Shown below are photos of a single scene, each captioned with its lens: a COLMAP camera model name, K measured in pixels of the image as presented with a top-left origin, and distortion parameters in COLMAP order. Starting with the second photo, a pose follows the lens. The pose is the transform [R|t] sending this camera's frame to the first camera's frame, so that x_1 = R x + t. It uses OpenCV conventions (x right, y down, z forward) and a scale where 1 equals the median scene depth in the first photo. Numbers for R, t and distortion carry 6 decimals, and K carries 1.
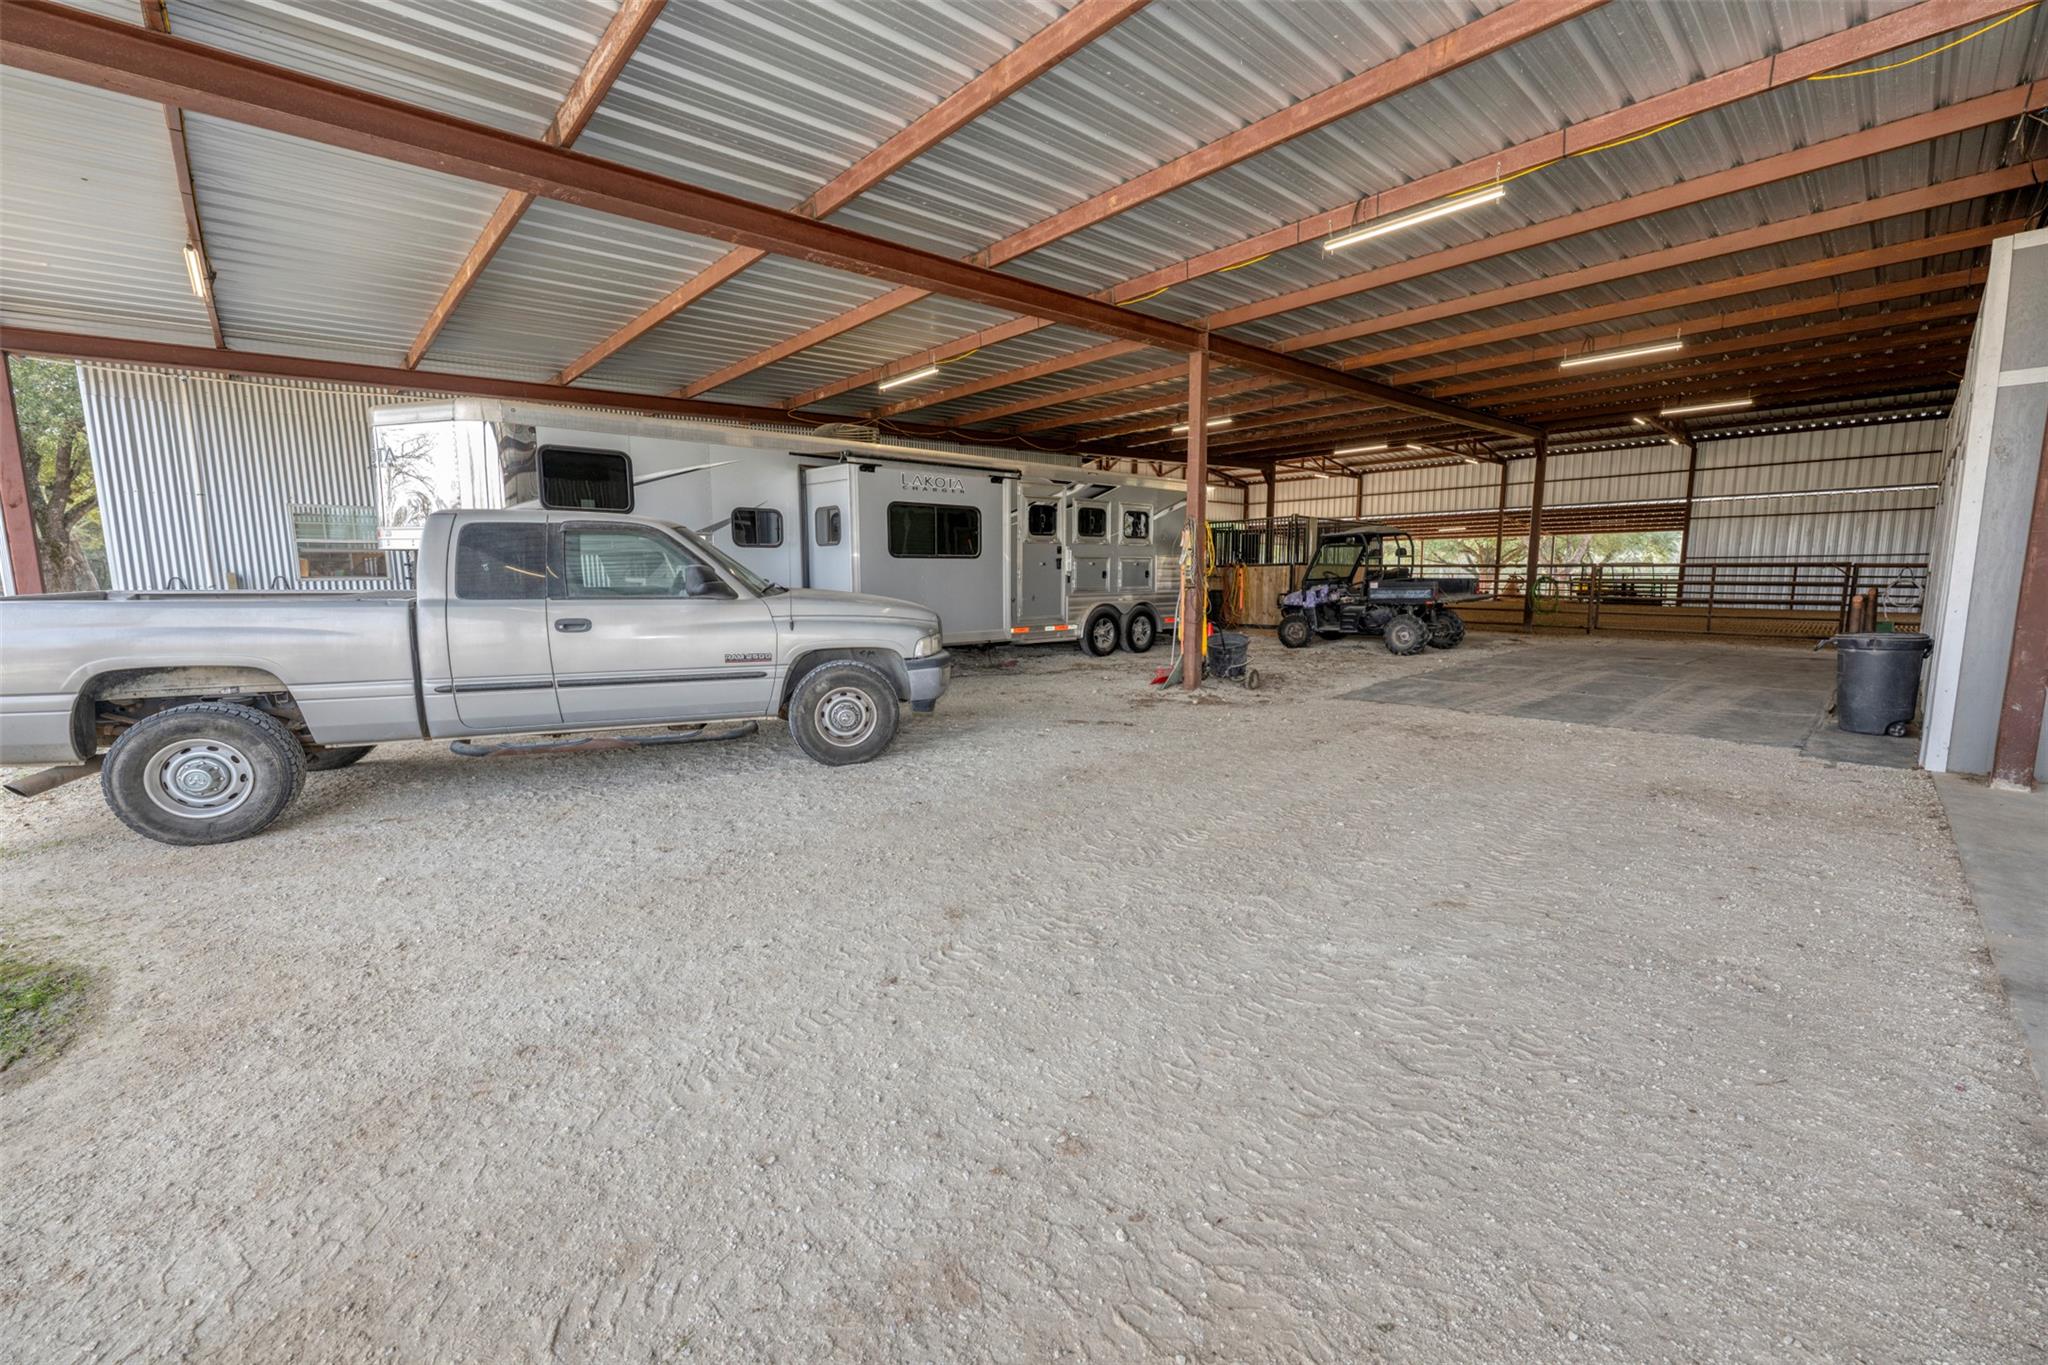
lens RADIAL K [[806.9, 0, 1020.7], [0, 806.9, 674.8], [0, 0, 1]] dist [-0.001187, -0.000118]
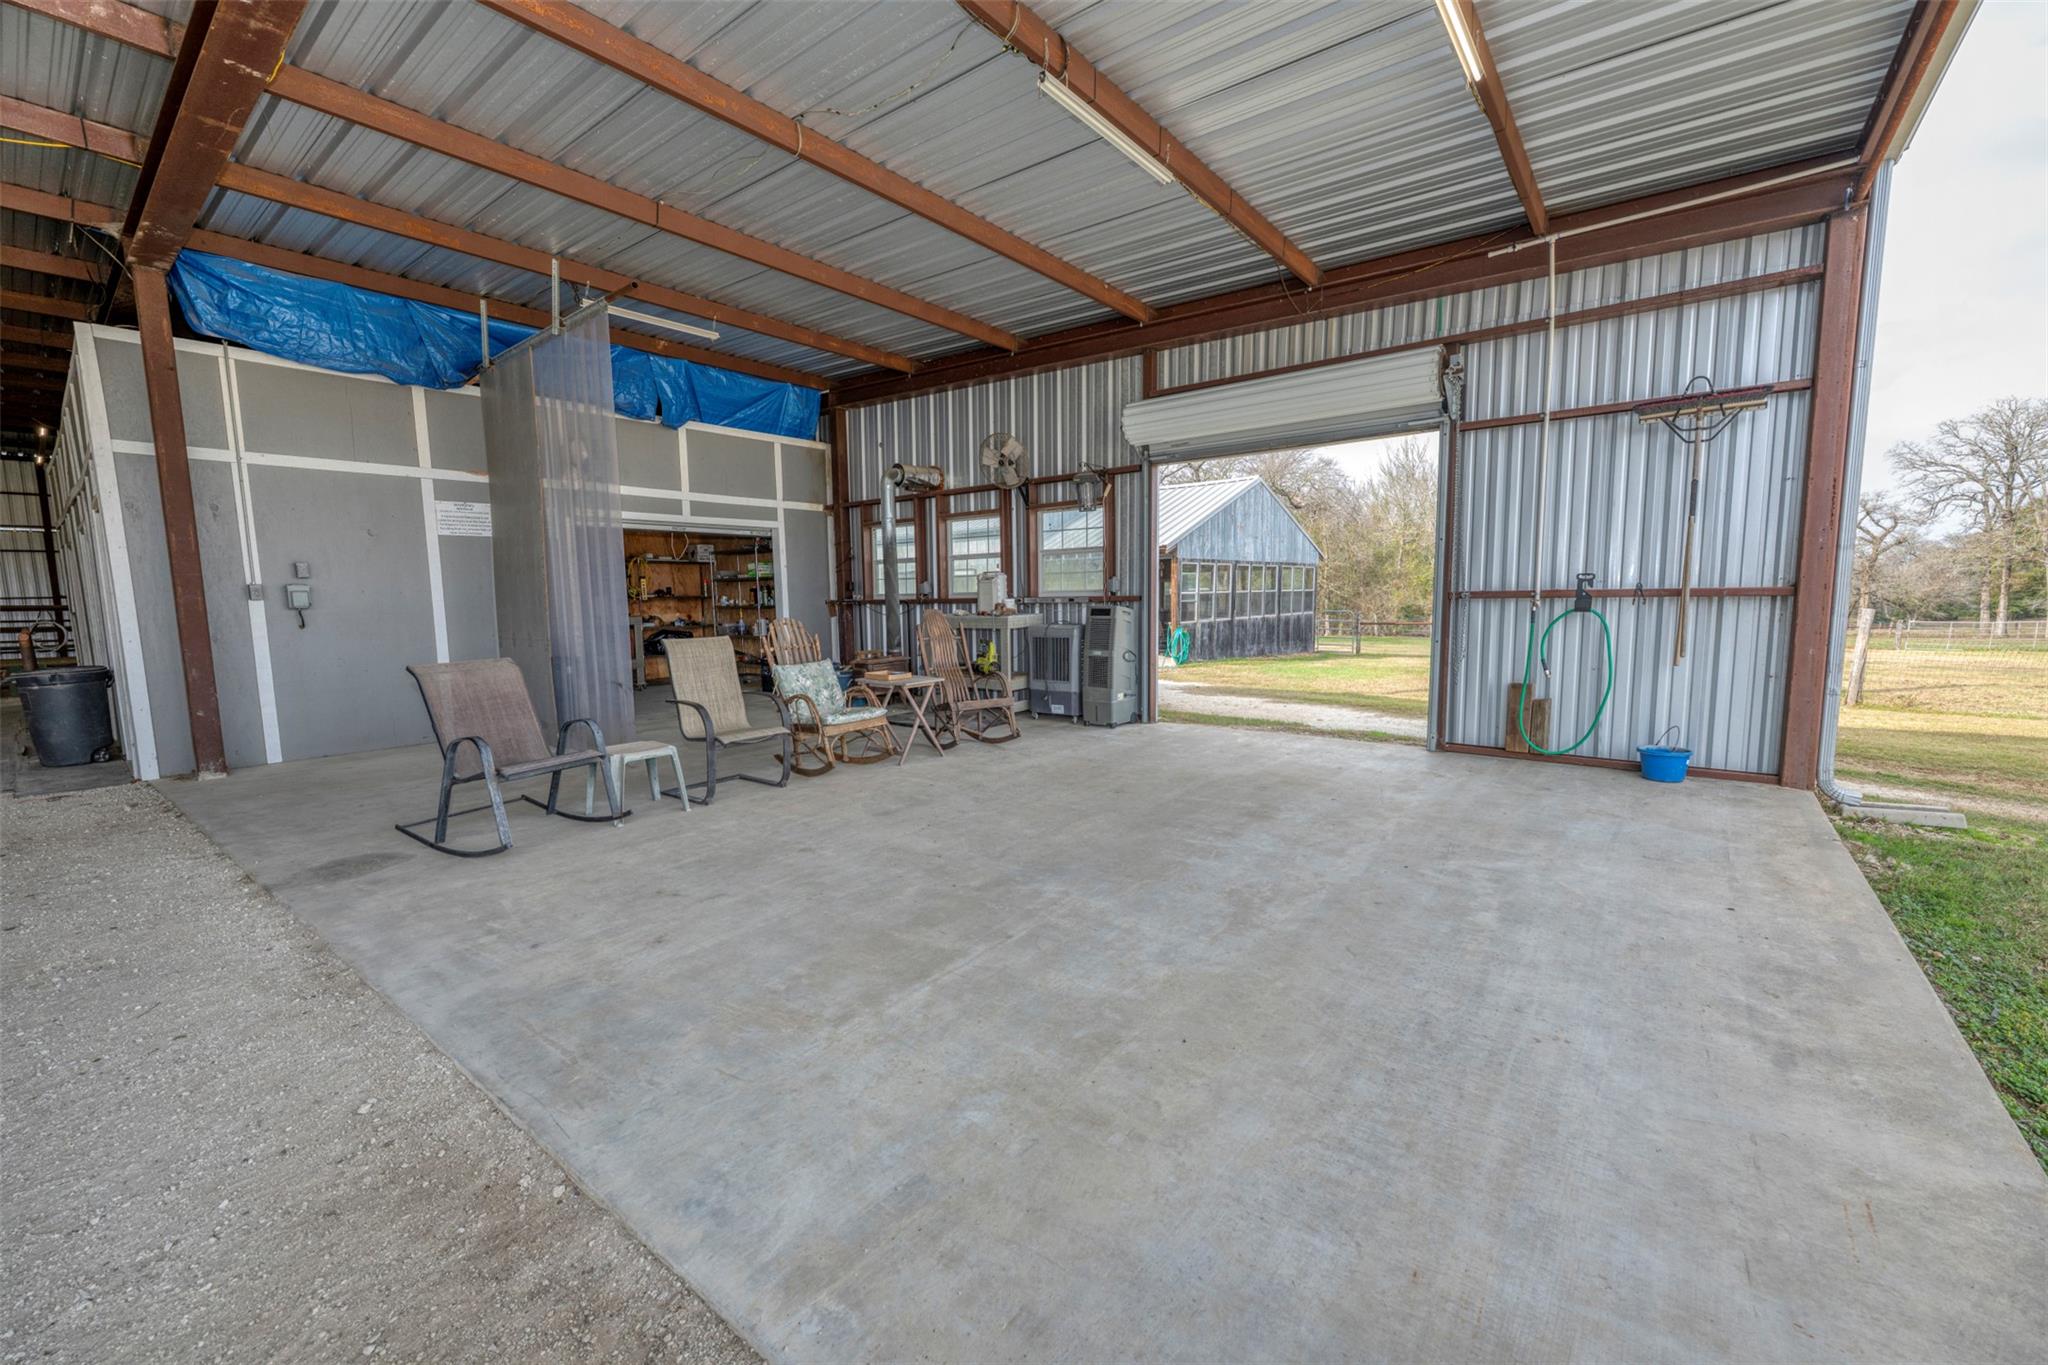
lens RADIAL K [[806.9, 0, 1023.2], [0, 806.9, 677.2], [0, 0, 1]] dist [-0.001187, -0.000118]
pose [[-0.150294, -0.088108, 0.984707, -0.175294], [0.138097, 0.984385, 0.109157, 0.022169], [-0.978949, 0.152391, -0.135780, -0.087816]]
